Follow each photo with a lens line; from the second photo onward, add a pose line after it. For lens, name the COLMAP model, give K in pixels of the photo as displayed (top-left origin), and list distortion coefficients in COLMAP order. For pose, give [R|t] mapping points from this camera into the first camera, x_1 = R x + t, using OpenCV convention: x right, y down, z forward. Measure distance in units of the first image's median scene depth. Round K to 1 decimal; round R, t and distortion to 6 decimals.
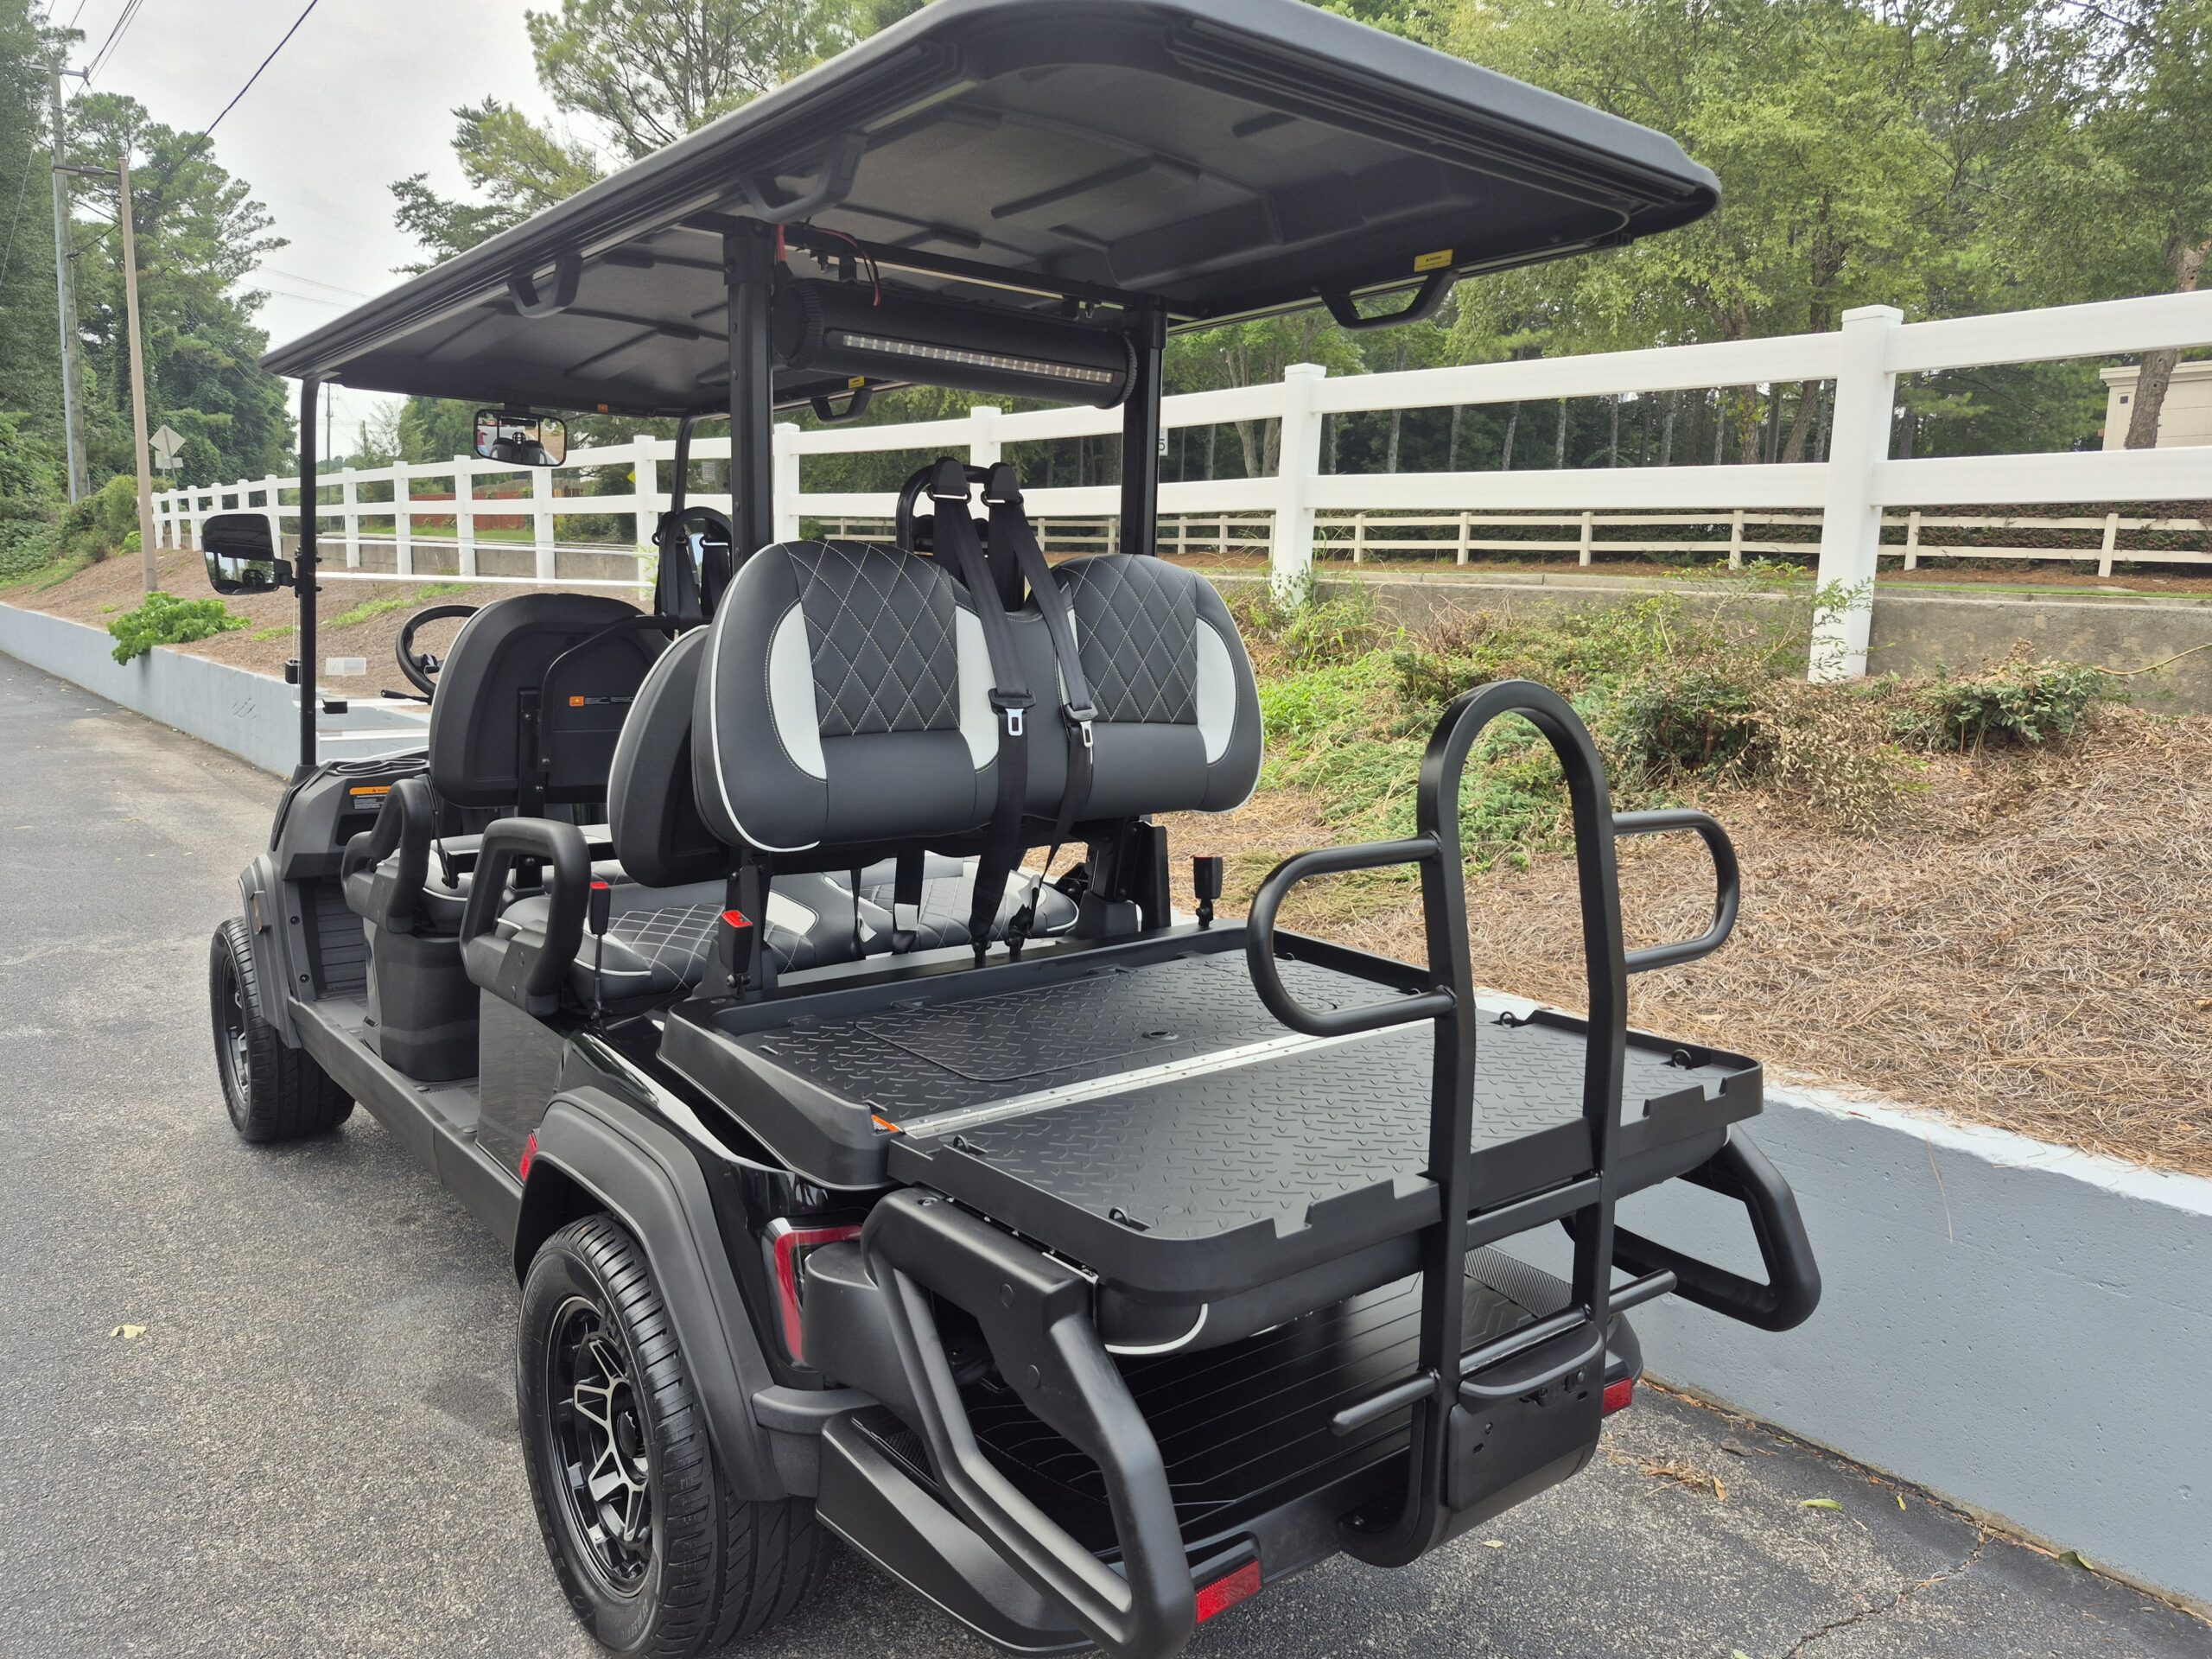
lens RADIAL K [[1571.1, 0, 1125.9], [0, 1571.1, 806.9], [0, 0, 1]] dist [0.020606, -0.009085]
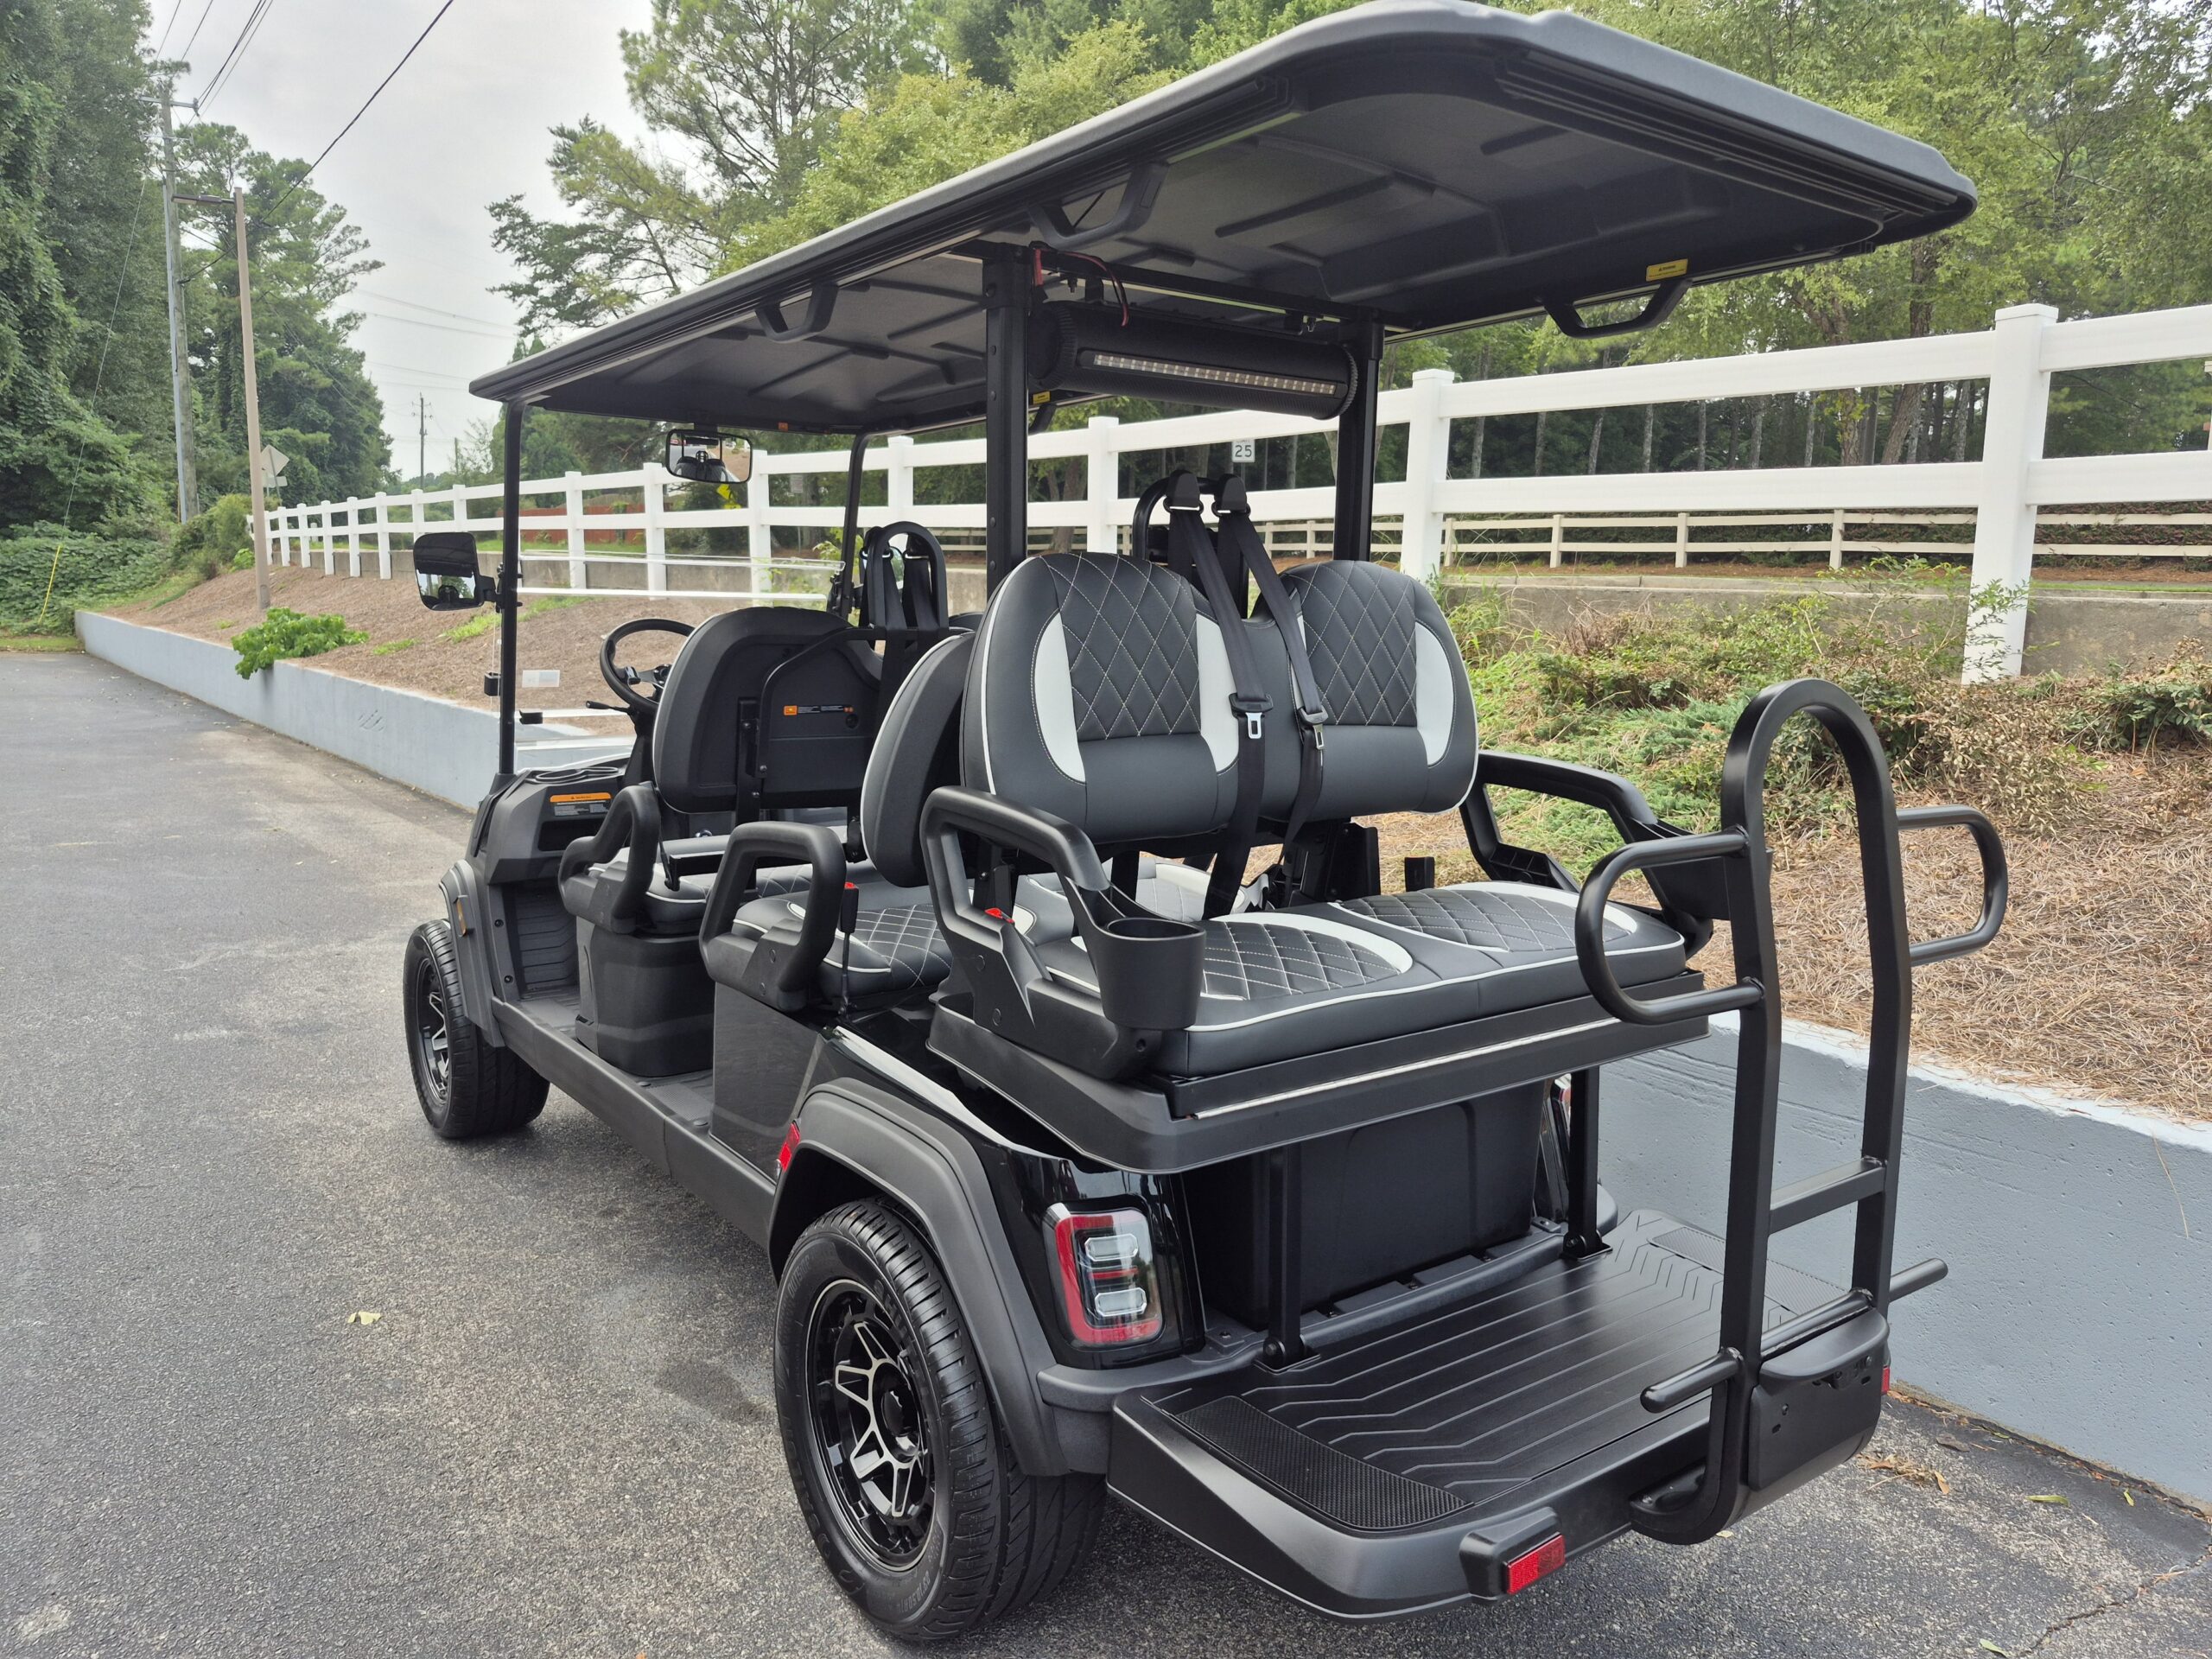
lens RADIAL K [[1571.1, 0, 1149.9], [0, 1571.1, 803.6], [0, 0, 1]] dist [0.020606, -0.009085]
pose [[0.999410, -0.005099, -0.033958, -0.058086], [0.004879, 0.999967, -0.006557, 0.001941], [0.033991, 0.006387, 0.999402, -0.016952]]
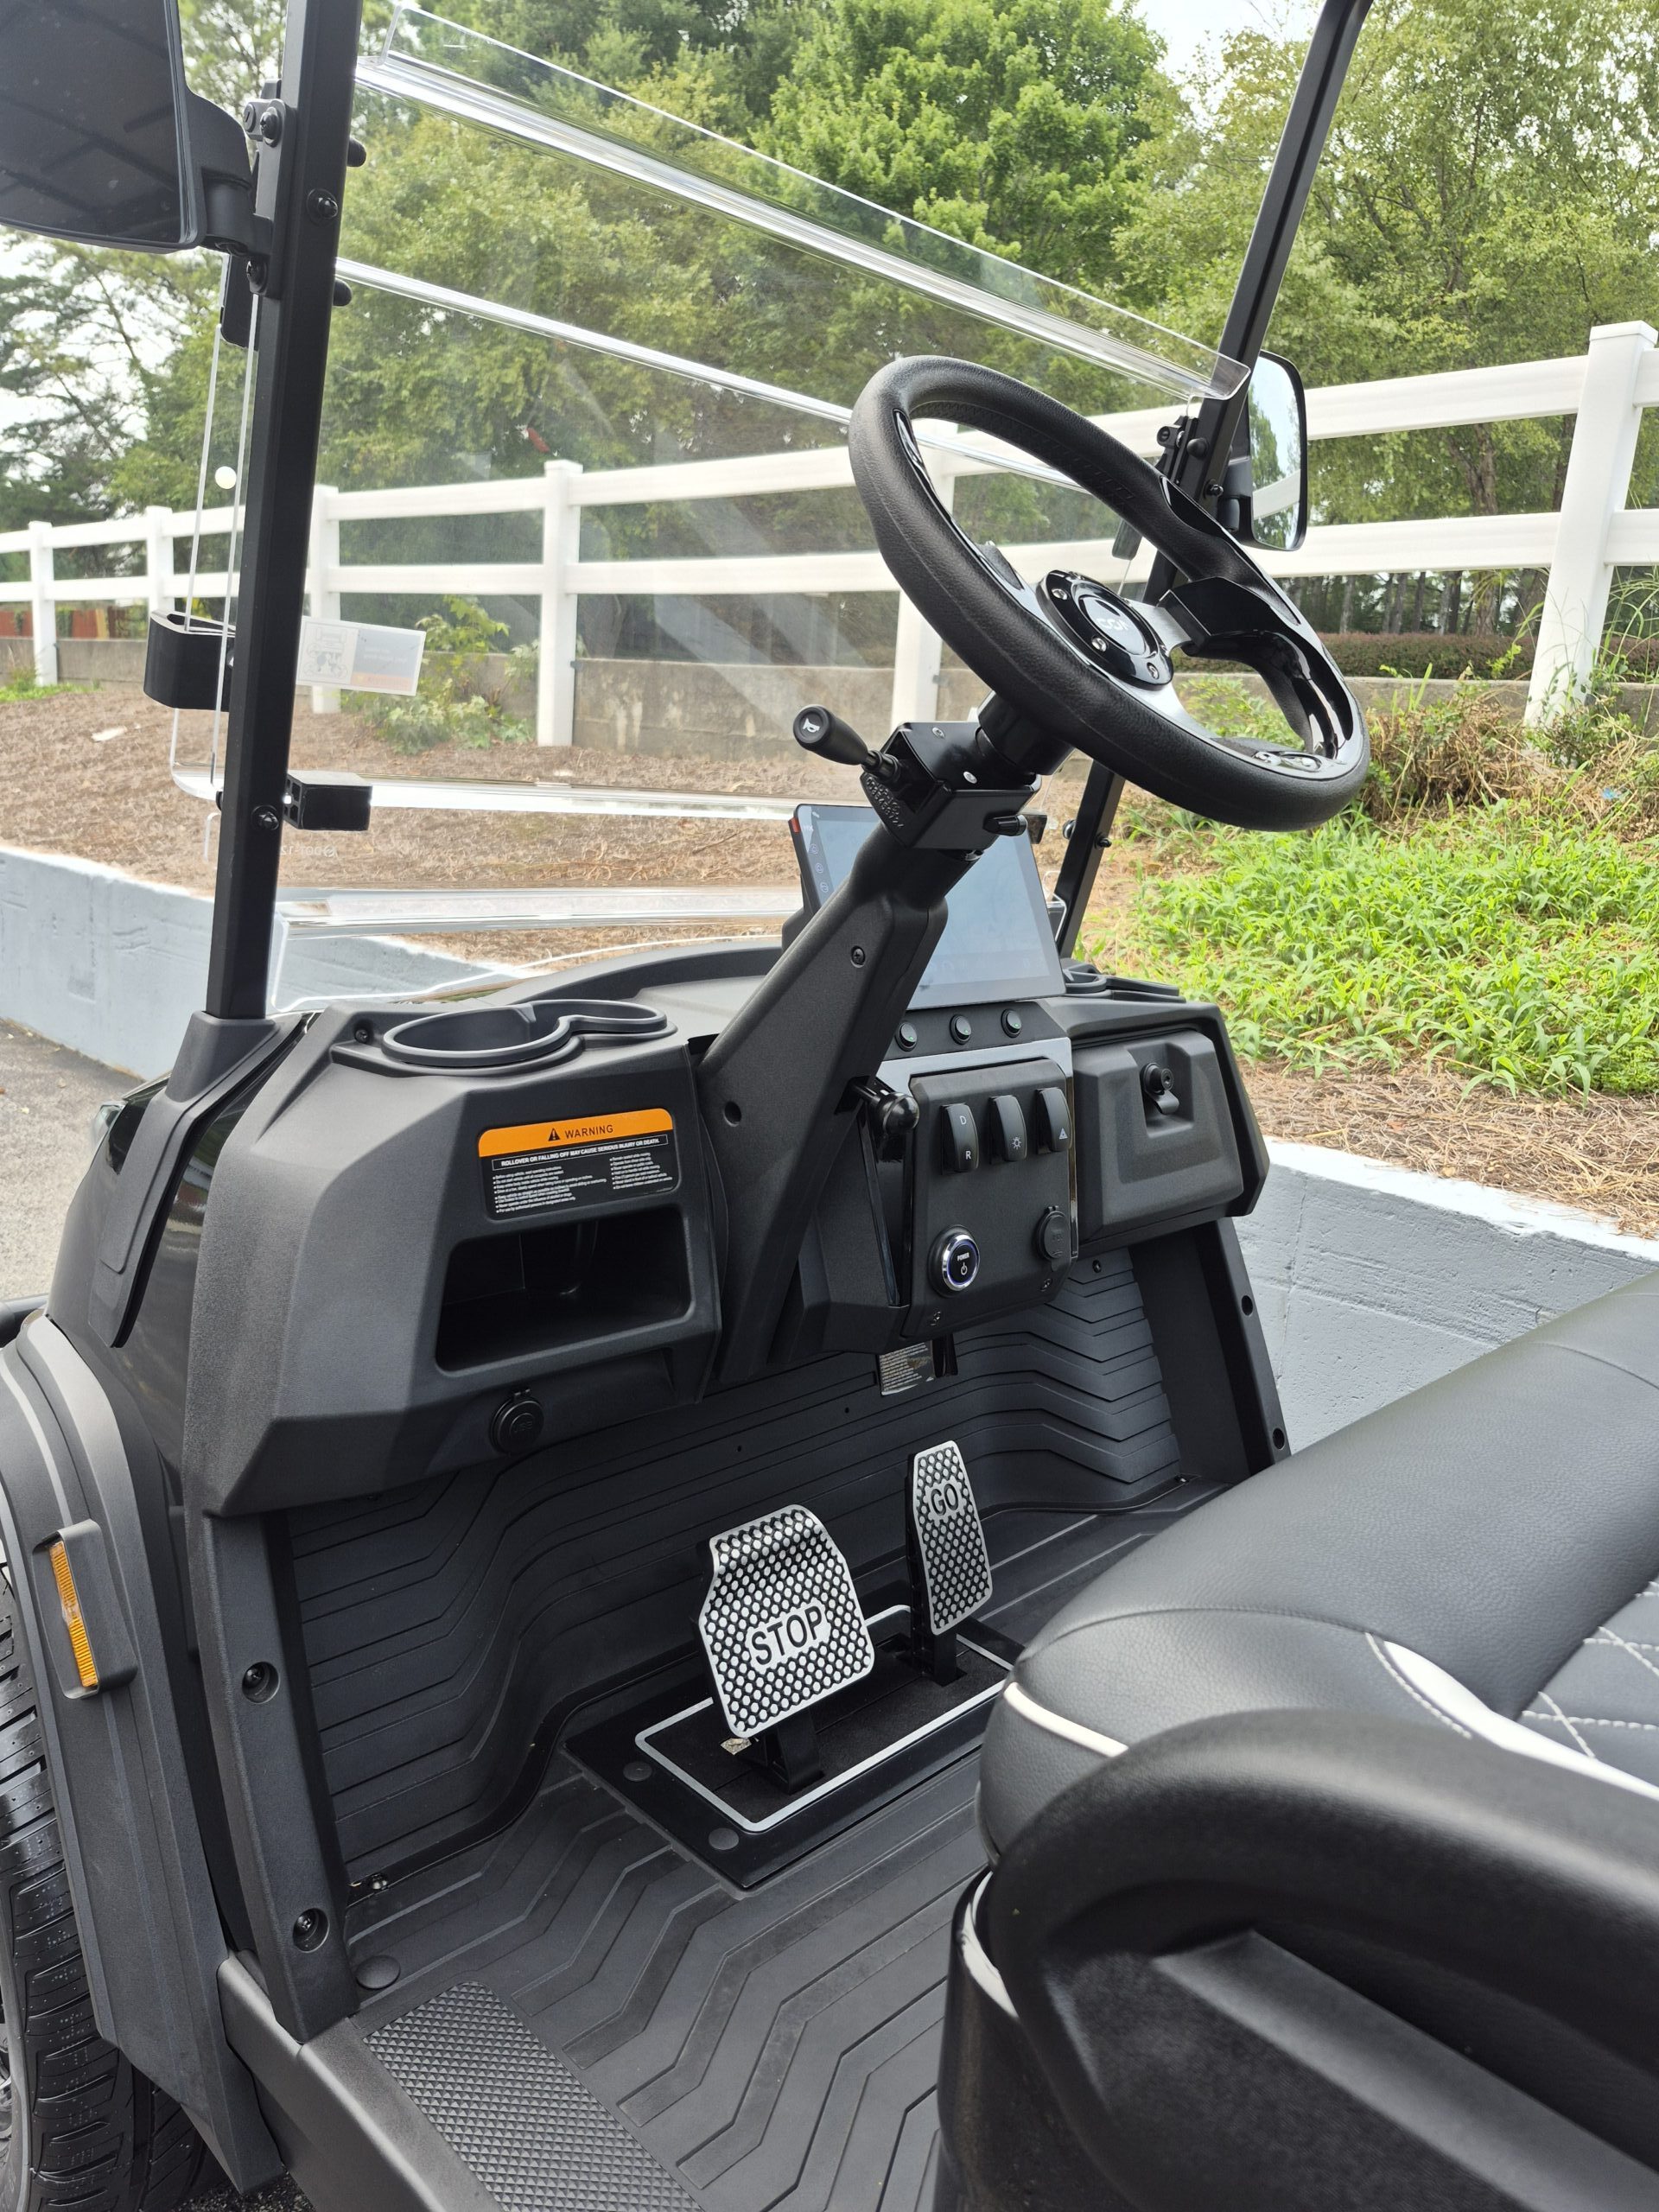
lens RADIAL K [[1571.1, 0, 827.3], [0, 1571.1, 1075.6], [0, 0, 1]] dist [0.020606, -0.009085]
pose [[0.994891, 0.023311, 0.098223, -0.421217], [-0.029245, 0.997805, 0.059418, -0.033378], [-0.096622, -0.061987, 0.993389, 0.685726]]
